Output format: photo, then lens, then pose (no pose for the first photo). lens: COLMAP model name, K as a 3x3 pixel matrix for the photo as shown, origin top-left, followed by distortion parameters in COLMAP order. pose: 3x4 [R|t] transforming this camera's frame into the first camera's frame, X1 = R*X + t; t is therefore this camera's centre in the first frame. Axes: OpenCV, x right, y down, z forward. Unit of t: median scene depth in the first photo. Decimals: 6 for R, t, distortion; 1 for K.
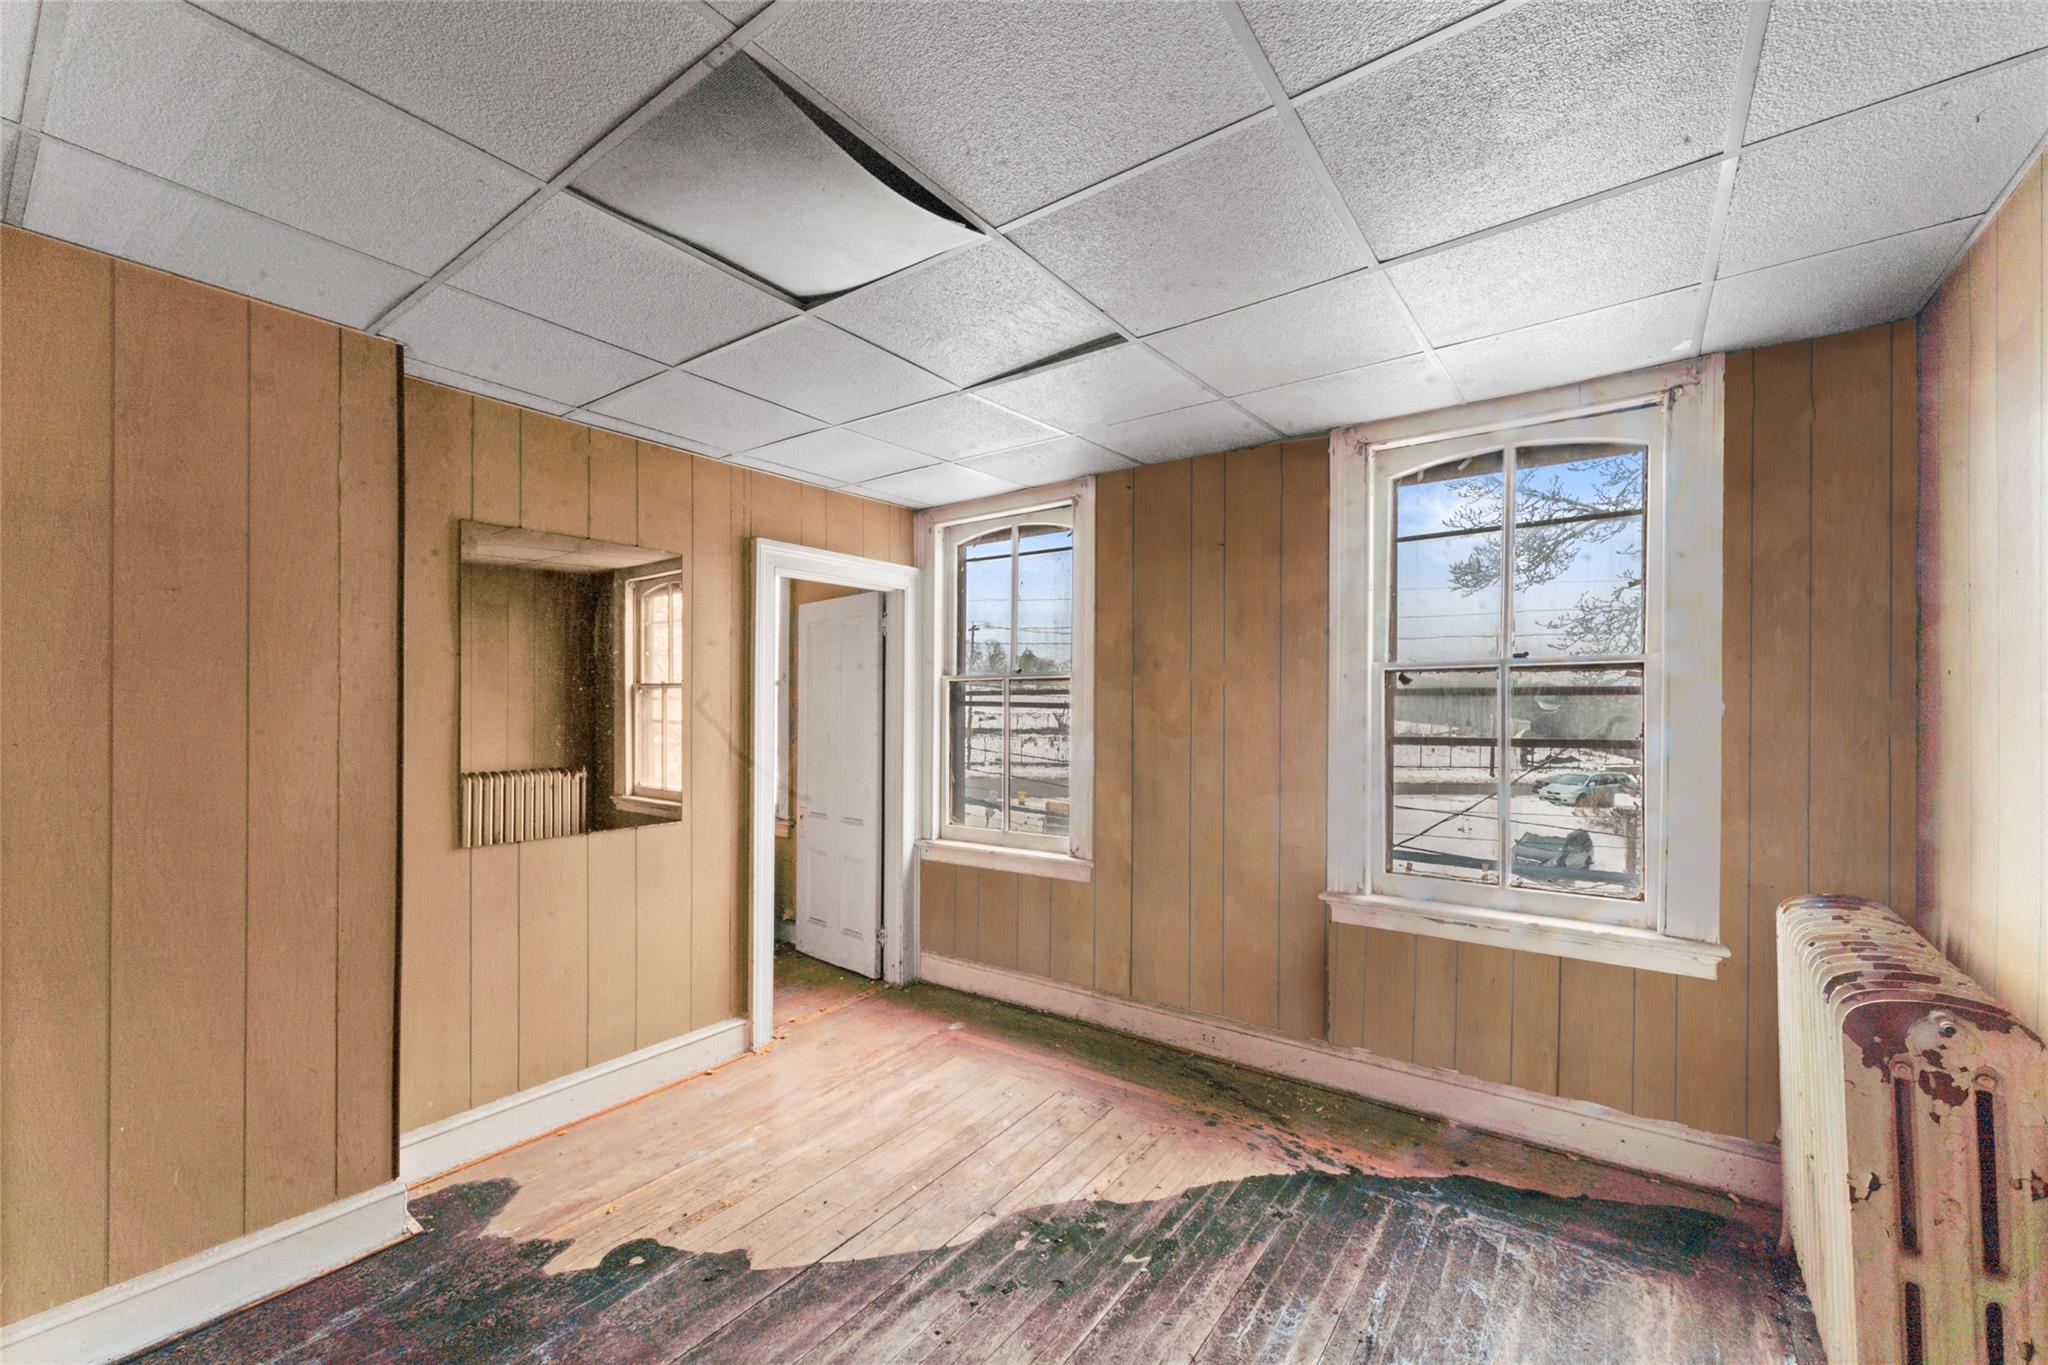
lens RADIAL K [[829.4, 0, 1022.6], [0, 829.4, 708.2], [0, 0, 1]] dist [-0.000855, -0.000131]
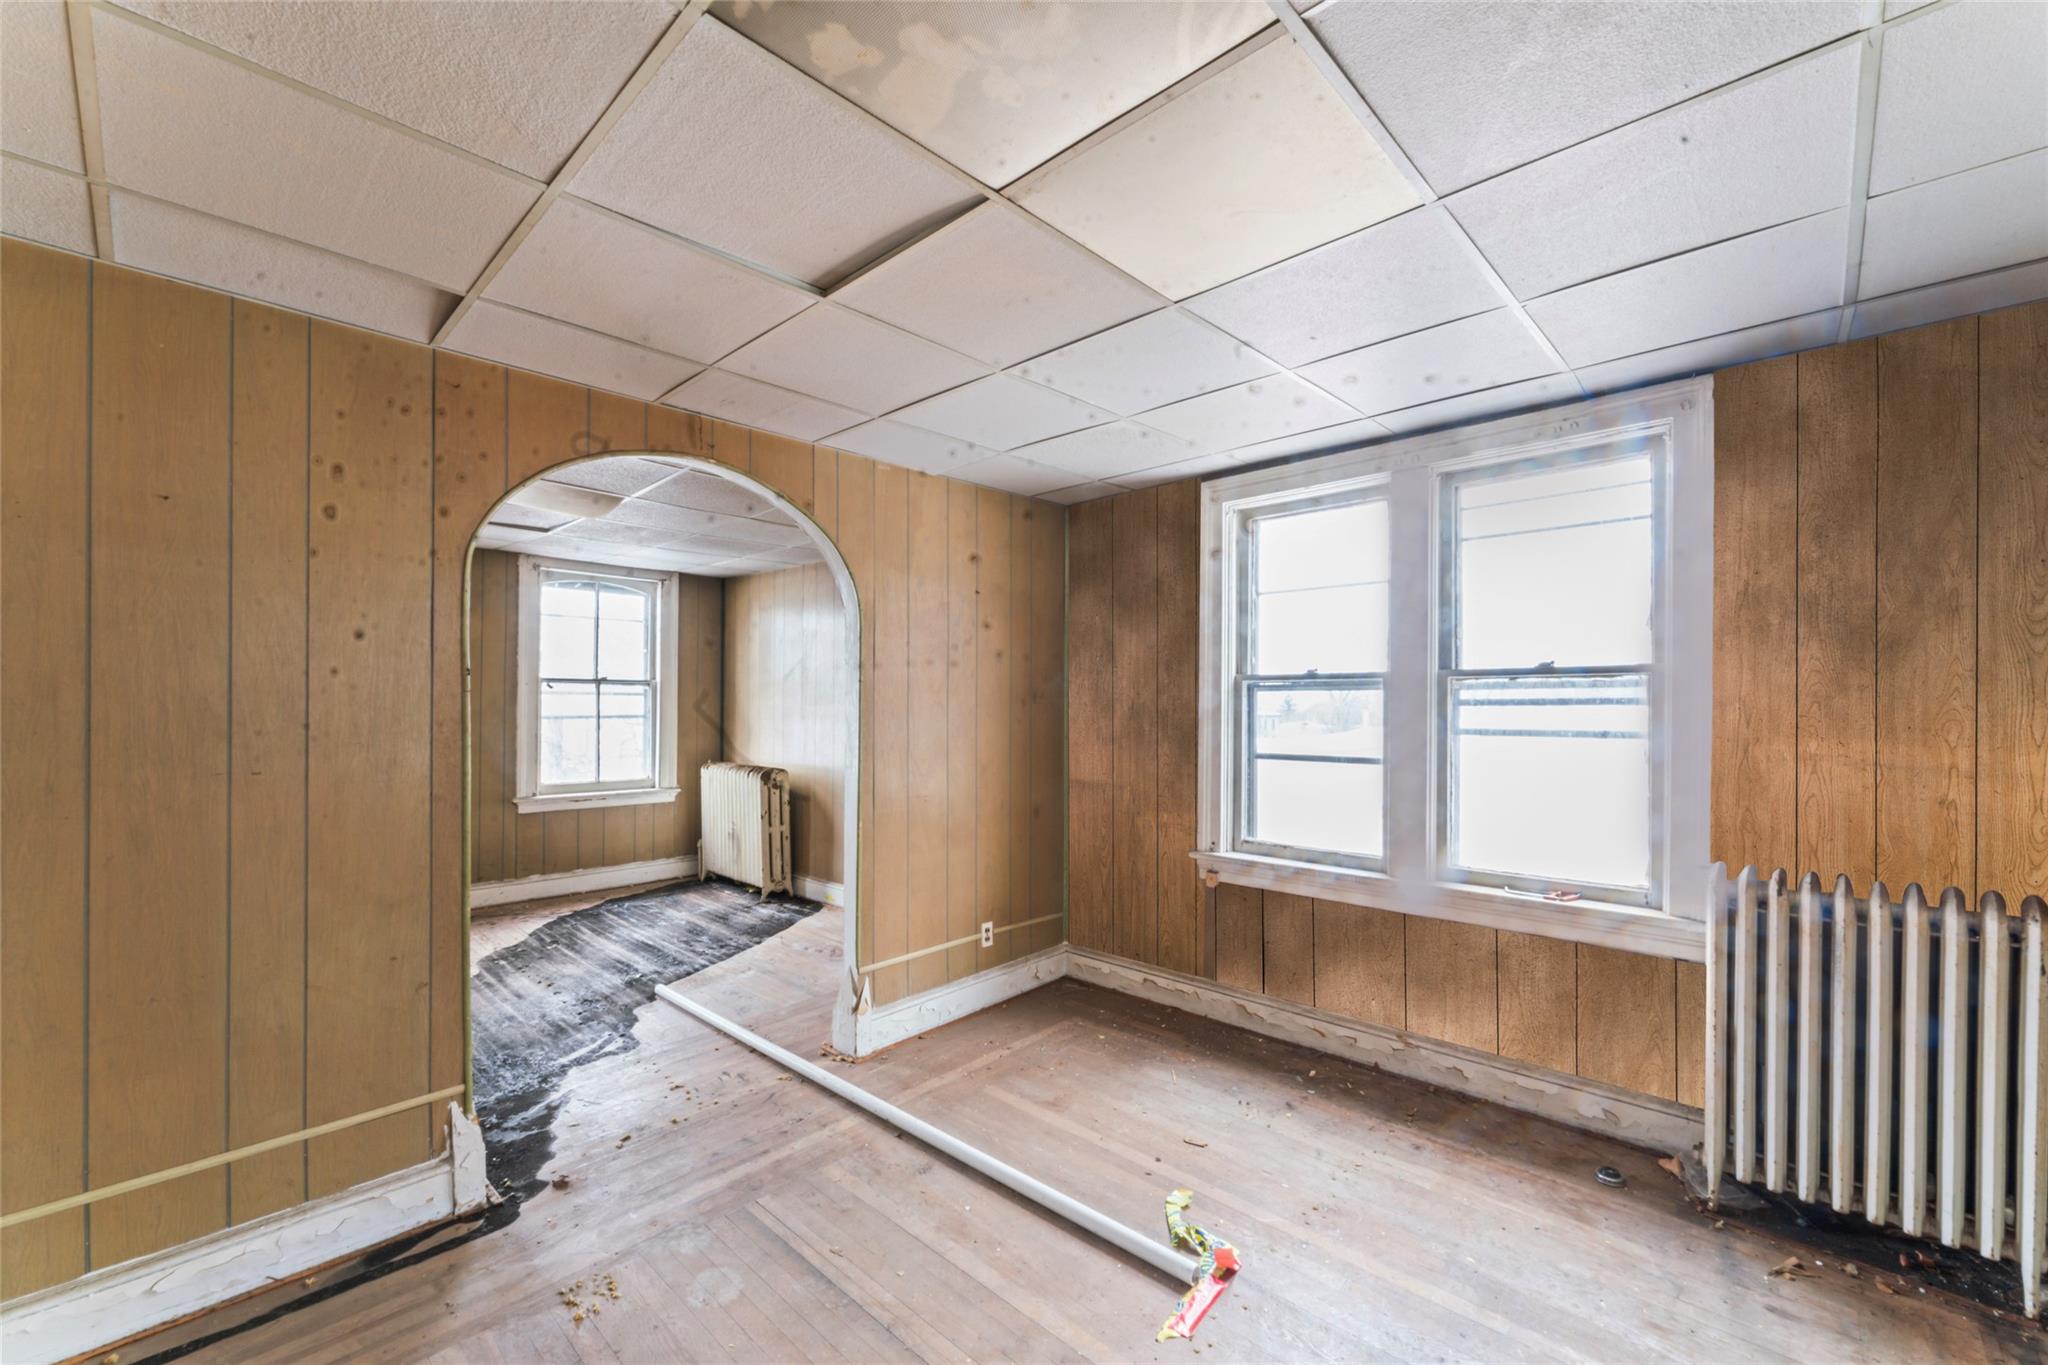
lens RADIAL K [[820.9, 0, 1022.6], [0, 820.9, 640.0], [0, 0, 1]] dist [-0.000256, -0.000105]
pose [[0.128713, 0.079688, 0.988475, -1.852539], [0.000736, 0.996758, -0.080452, 0.017139], [-0.991682, 0.011083, 0.128237, -0.525221]]
